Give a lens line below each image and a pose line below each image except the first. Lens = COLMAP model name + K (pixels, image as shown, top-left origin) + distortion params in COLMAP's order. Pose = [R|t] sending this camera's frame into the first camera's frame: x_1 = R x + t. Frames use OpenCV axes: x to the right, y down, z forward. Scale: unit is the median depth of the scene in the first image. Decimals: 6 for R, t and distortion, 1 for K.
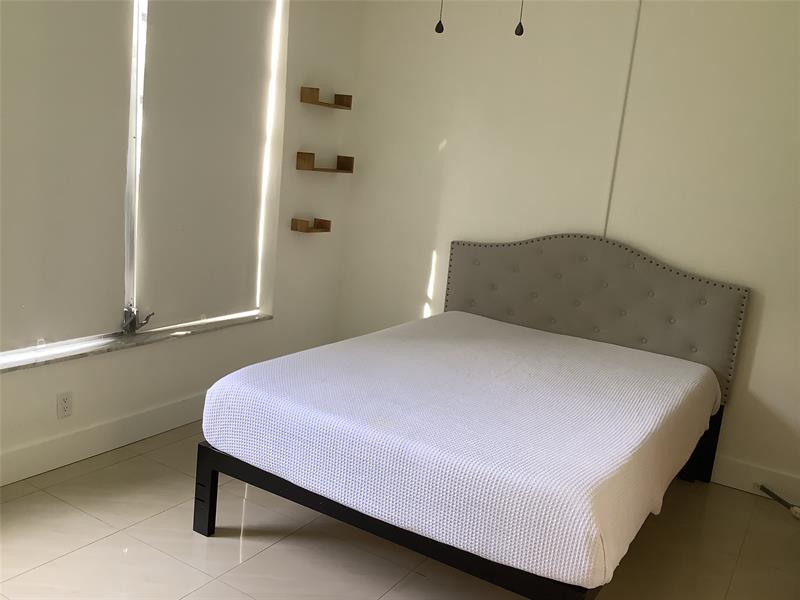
lens RADIAL K [[720.1, 0, 396.9], [0, 720.1, 300.8], [0, 0, 1]] dist [0.139510, -0.276010]
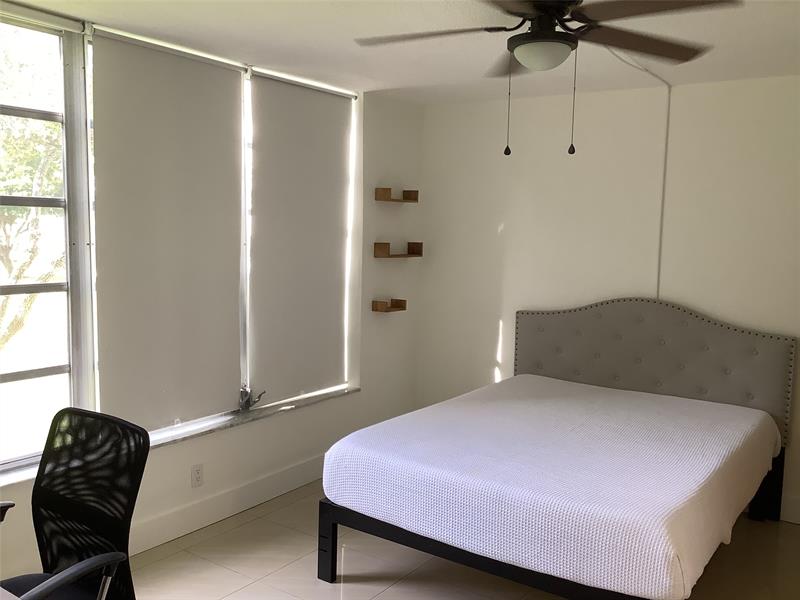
lens RADIAL K [[720.1, 0, 396.9], [0, 720.1, 300.8], [0, 0, 1]] dist [0.139510, -0.276010]
pose [[0.995406, -0.067623, -0.067773, -0.037367], [0.060792, 0.993305, -0.098227, -0.000423], [0.073962, 0.093656, 0.992854, -0.142902]]
